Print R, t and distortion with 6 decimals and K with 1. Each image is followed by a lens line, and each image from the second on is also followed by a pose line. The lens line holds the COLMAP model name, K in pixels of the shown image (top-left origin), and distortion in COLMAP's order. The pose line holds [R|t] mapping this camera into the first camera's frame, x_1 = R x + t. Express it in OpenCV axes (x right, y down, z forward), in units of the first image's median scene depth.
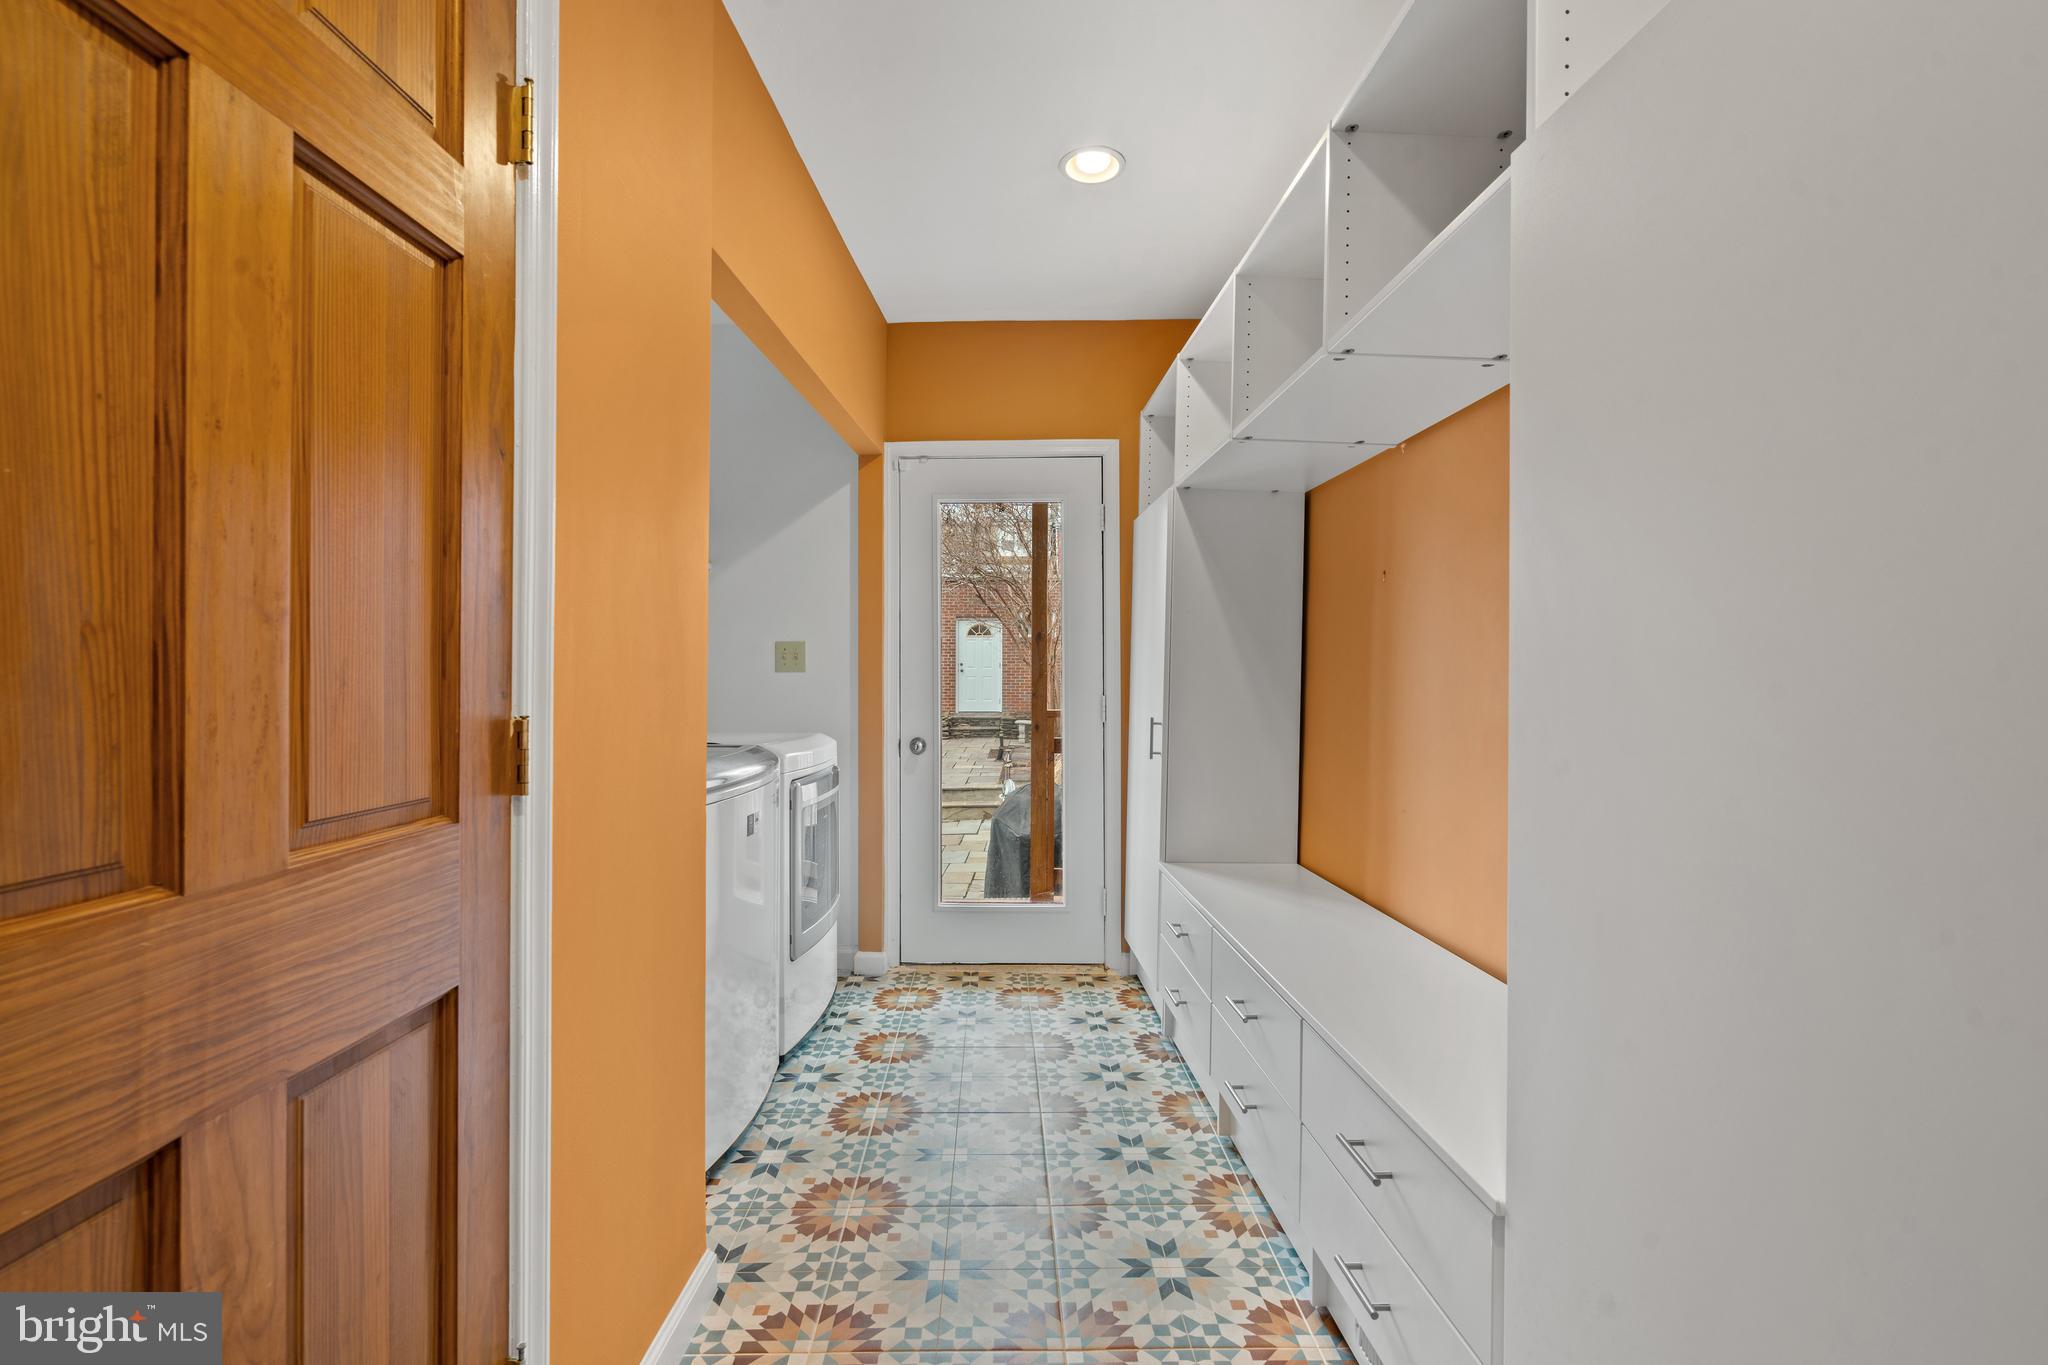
lens RADIAL K [[926.9, 0, 1017.0], [0, 926.9, 682.0], [0, 0, 1]] dist [-0.004141, 0.000134]
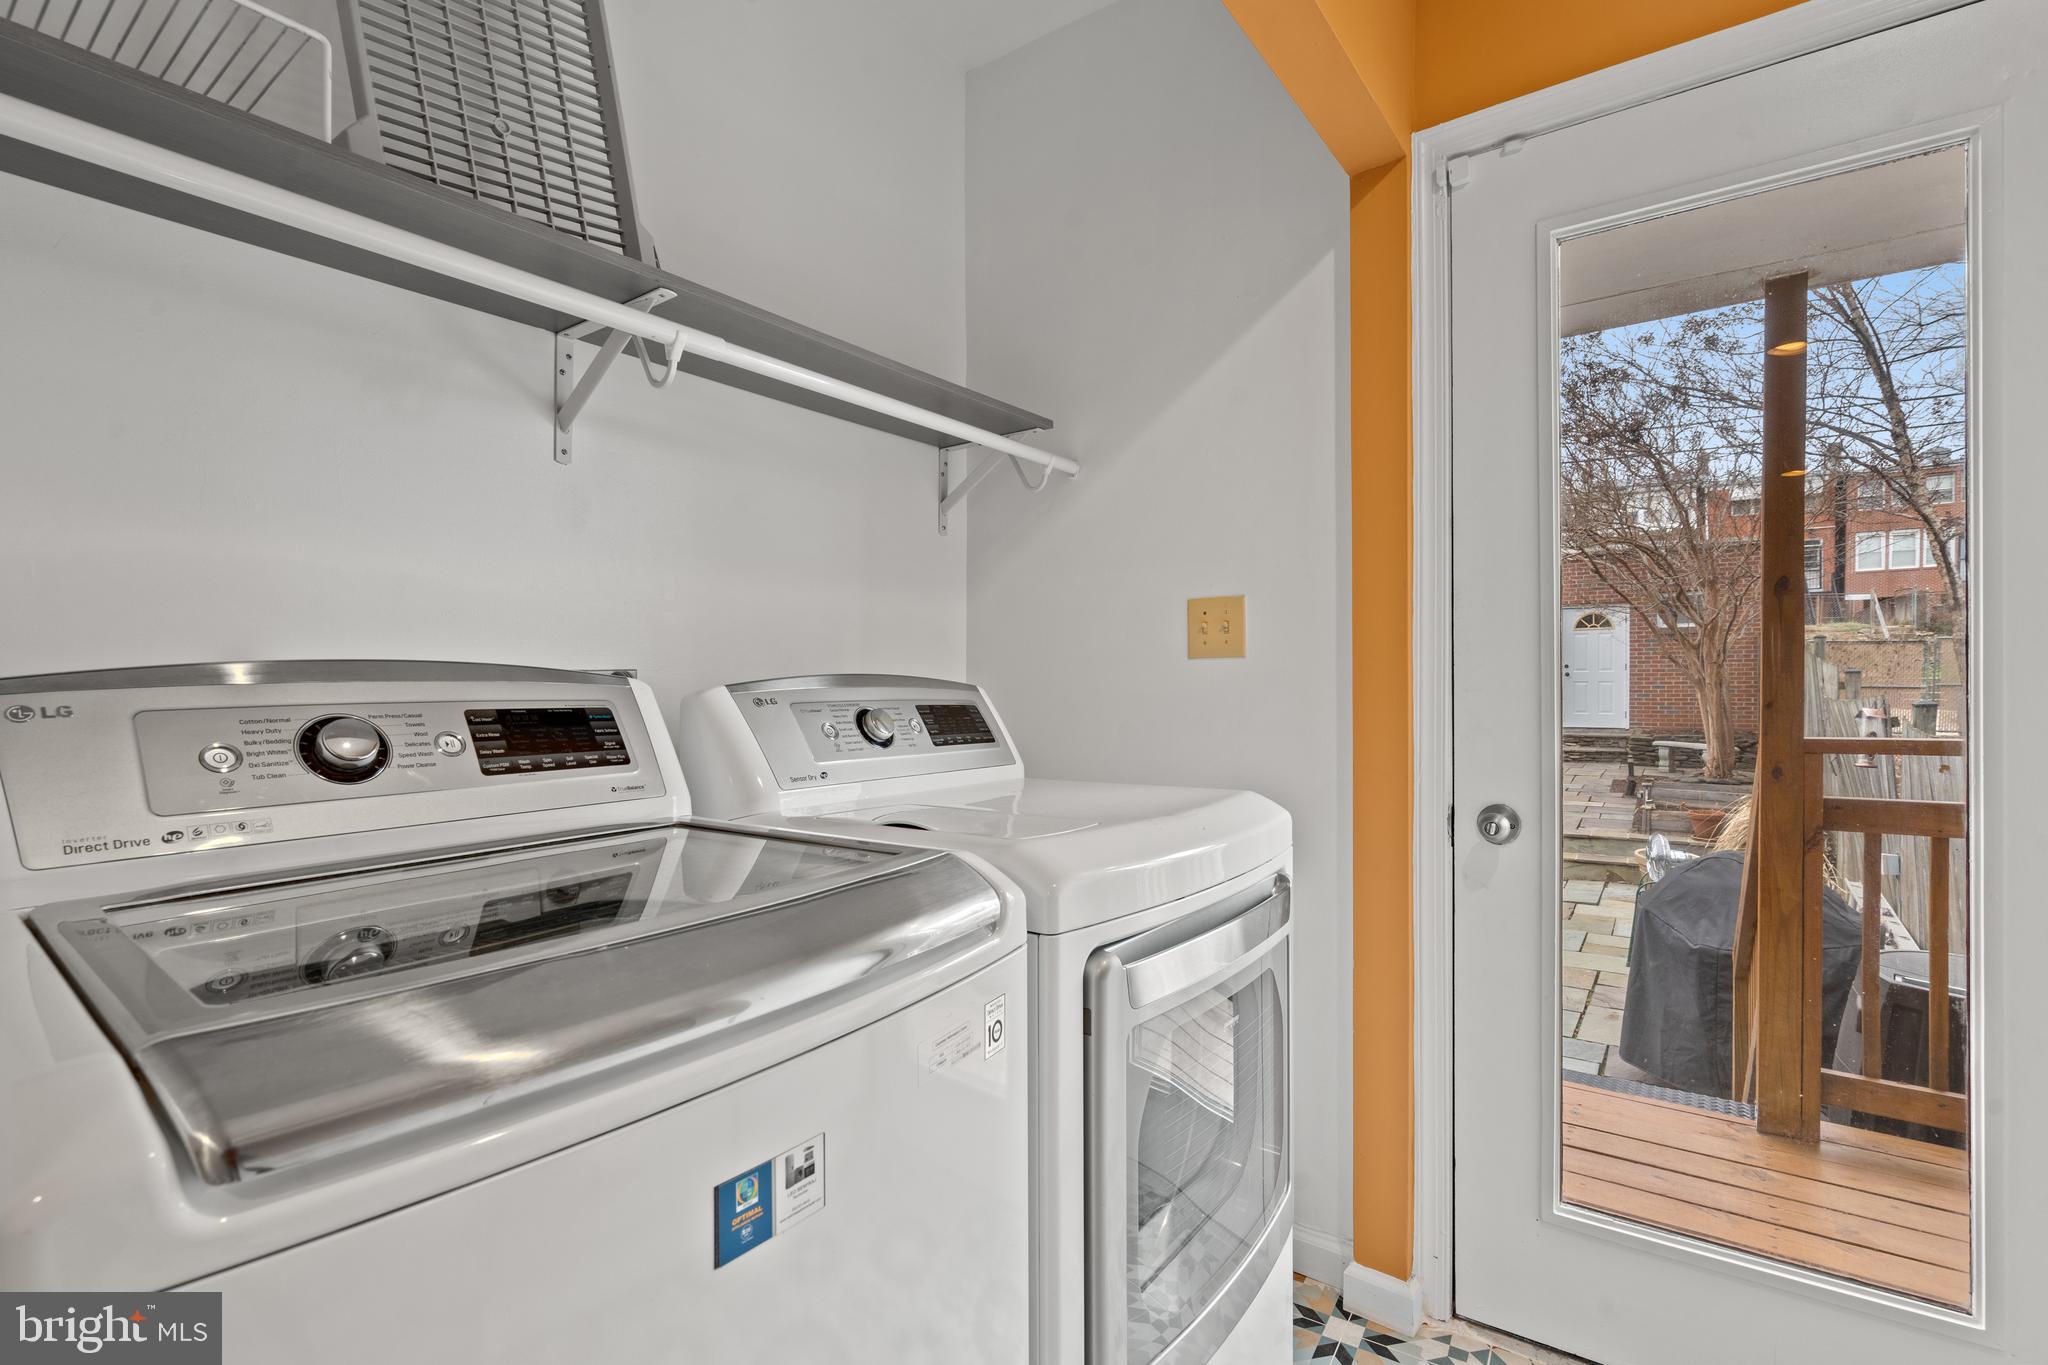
lens RADIAL K [[926.9, 0, 1017.0], [0, 926.9, 682.0], [0, 0, 1]] dist [-0.004141, 0.000134]
pose [[0.830472, -0.002240, -0.557056, -0.027485], [-0.002182, 0.999971, -0.007275, 0.003188], [0.557056, 0.007257, 0.830443, 0.268596]]
